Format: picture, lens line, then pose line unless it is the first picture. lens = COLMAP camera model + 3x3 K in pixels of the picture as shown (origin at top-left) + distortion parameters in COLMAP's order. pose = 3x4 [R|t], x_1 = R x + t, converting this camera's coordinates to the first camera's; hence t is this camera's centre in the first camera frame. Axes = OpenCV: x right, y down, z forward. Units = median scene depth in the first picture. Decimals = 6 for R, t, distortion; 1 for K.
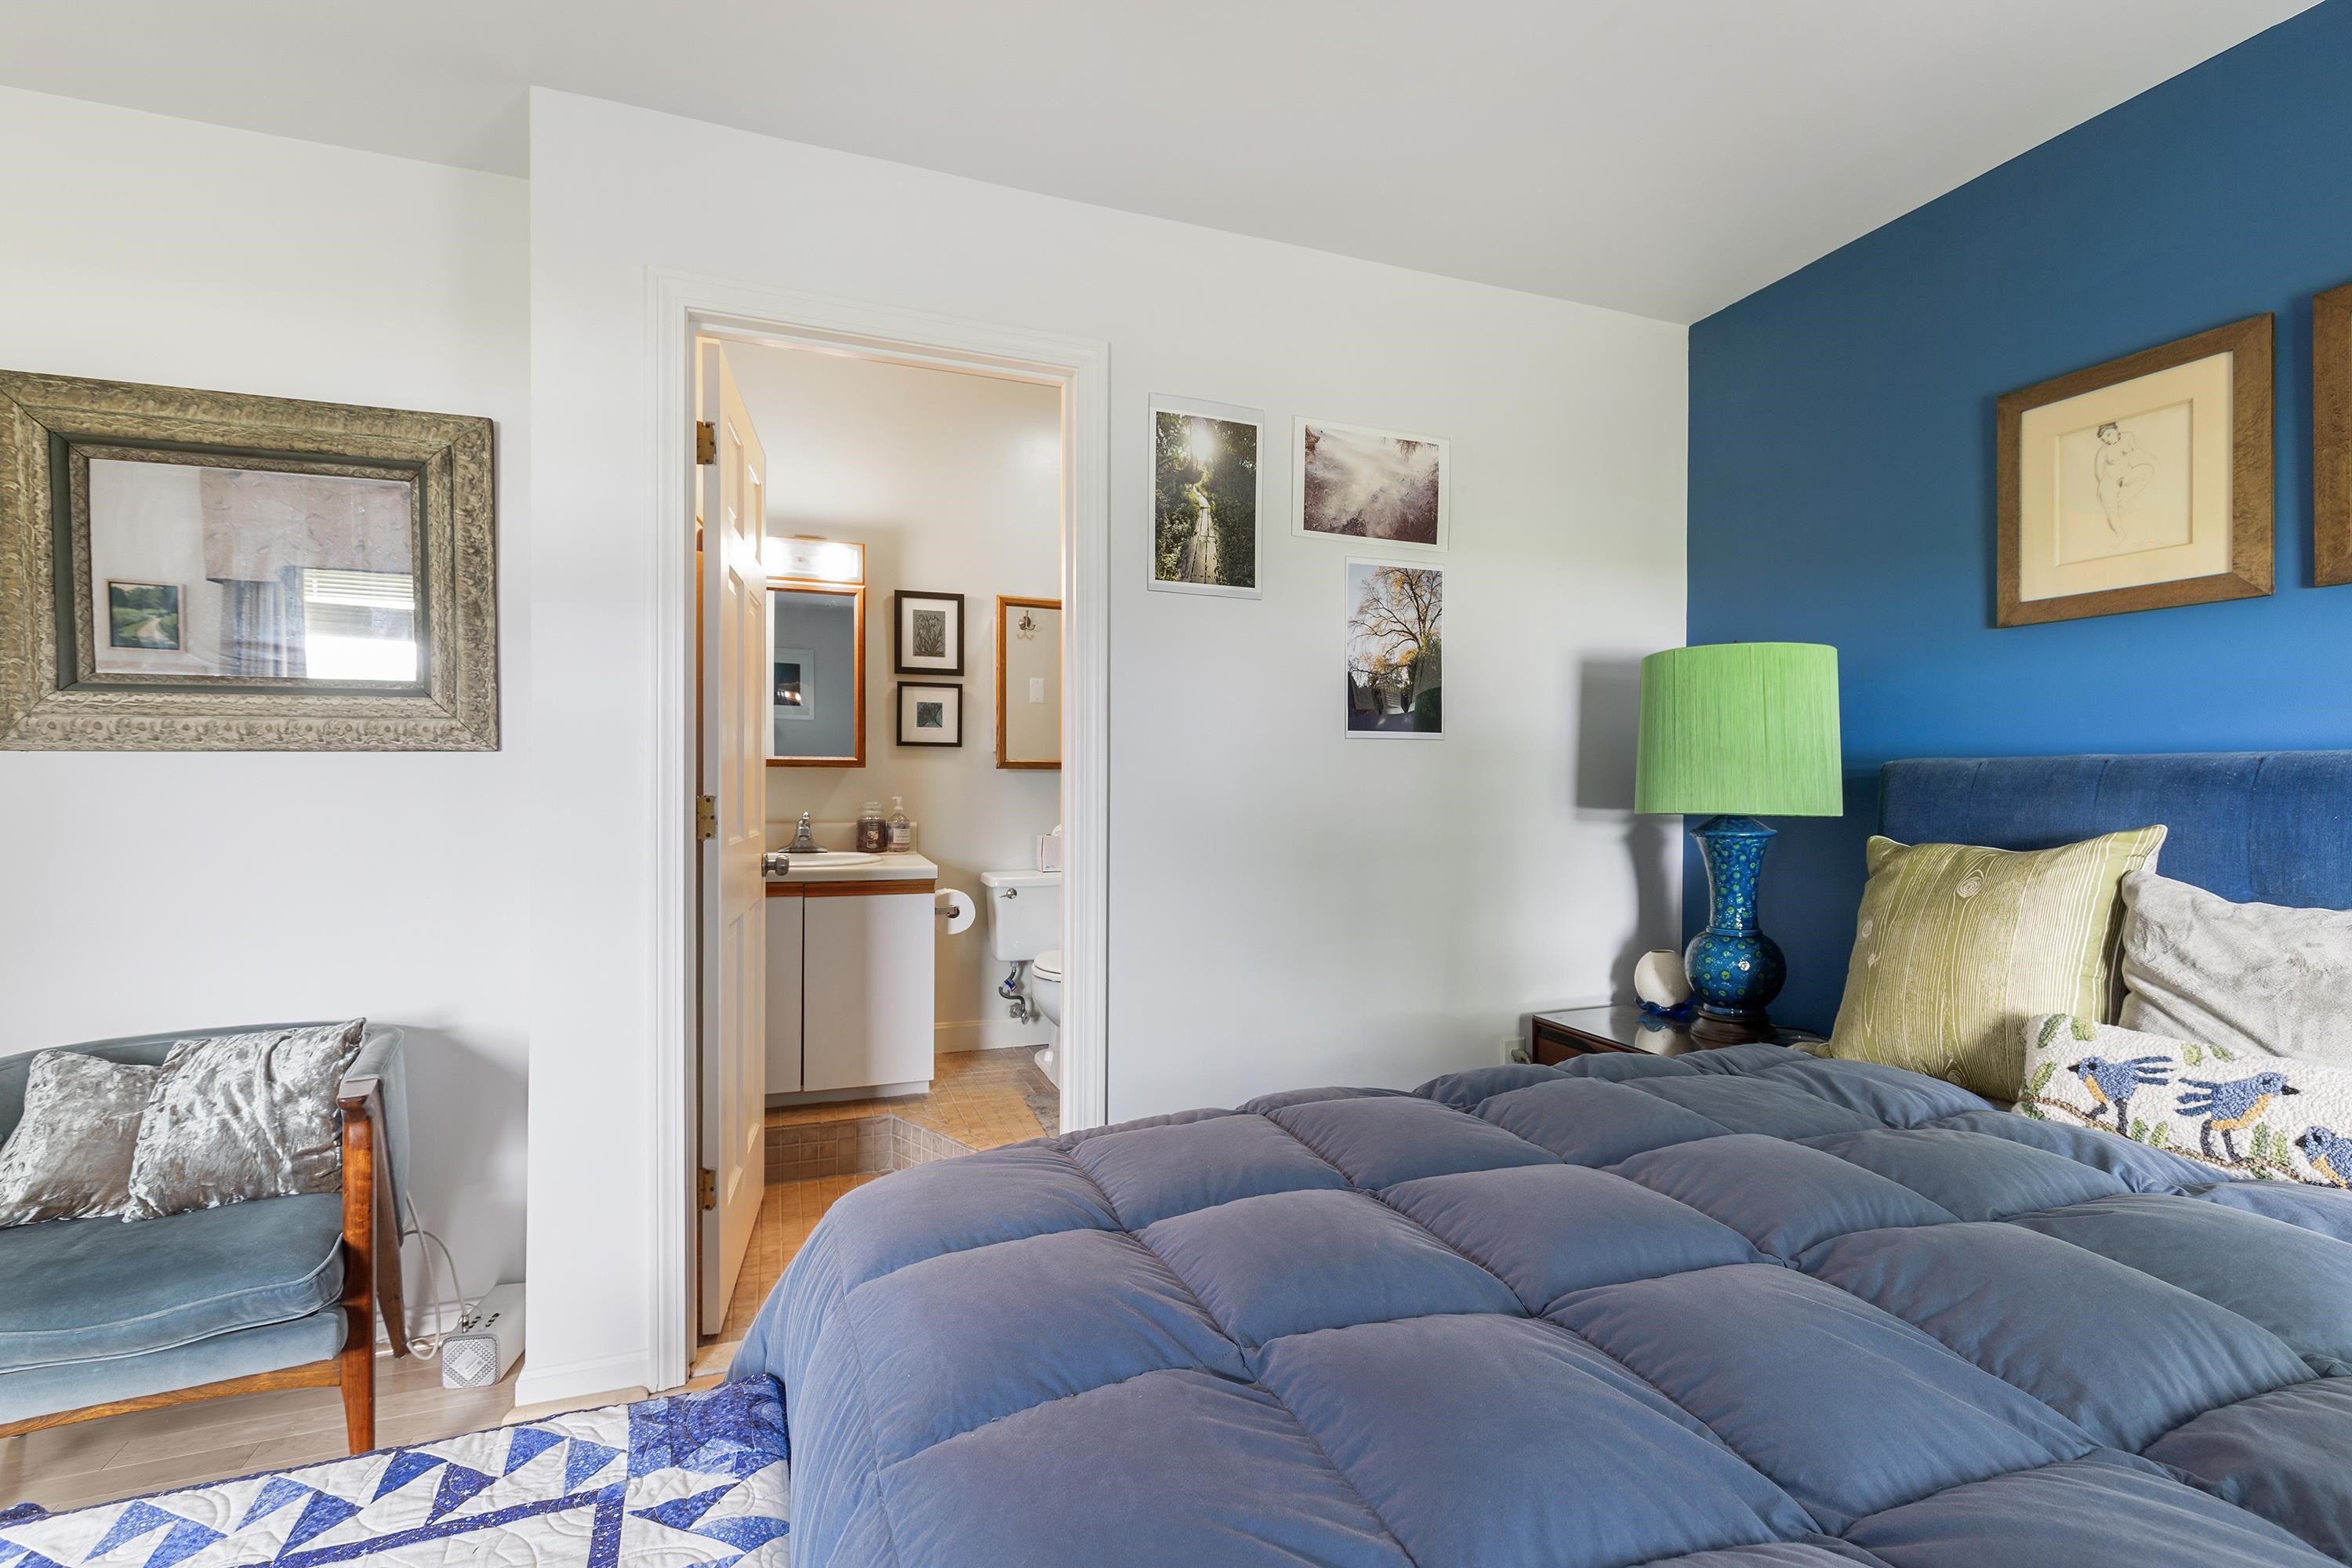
lens RADIAL K [[1057.3, 0, 1178.8], [0, 1057.3, 792.1], [0, 0, 1]] dist [0.001314, 0.000081]
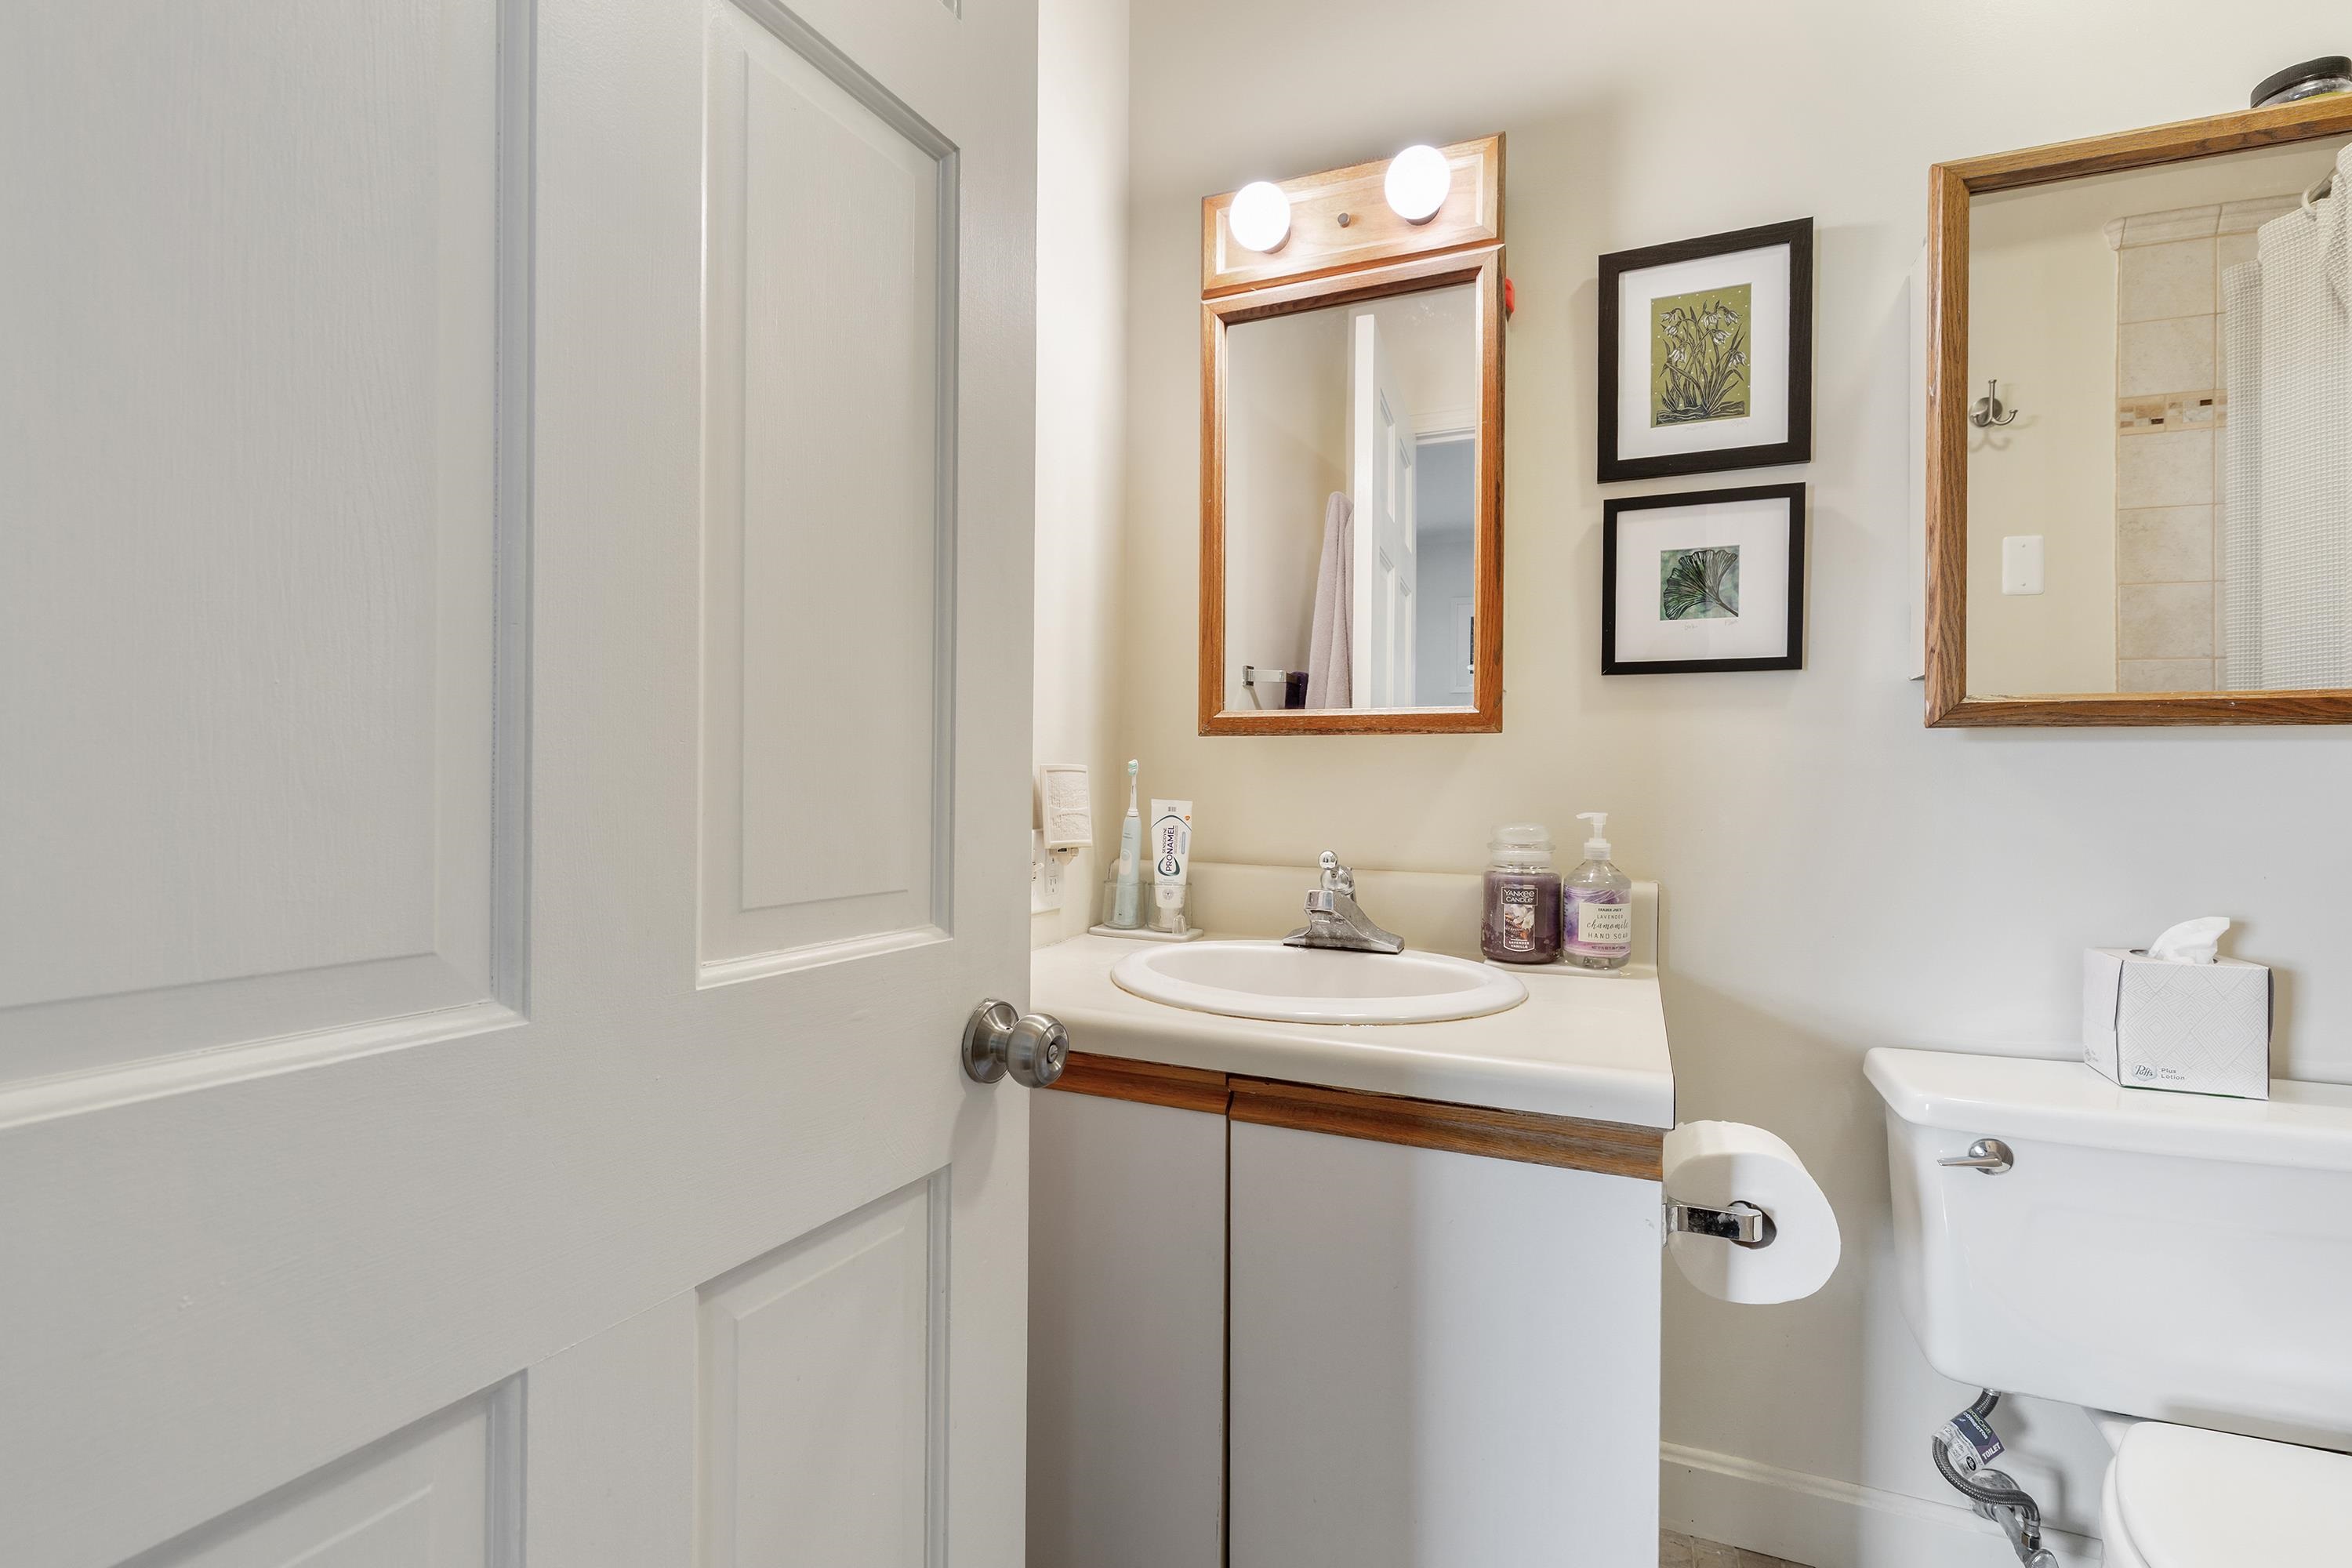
lens RADIAL K [[1057.3, 0, 1178.8], [0, 1057.3, 792.1], [0, 0, 1]] dist [0.001314, 0.000081]
pose [[0.726060, 0.004421, -0.687617, -0.118302], [-0.007506, 0.999971, -0.001497, -0.000814], [0.687590, 0.006248, 0.726072, 0.625146]]
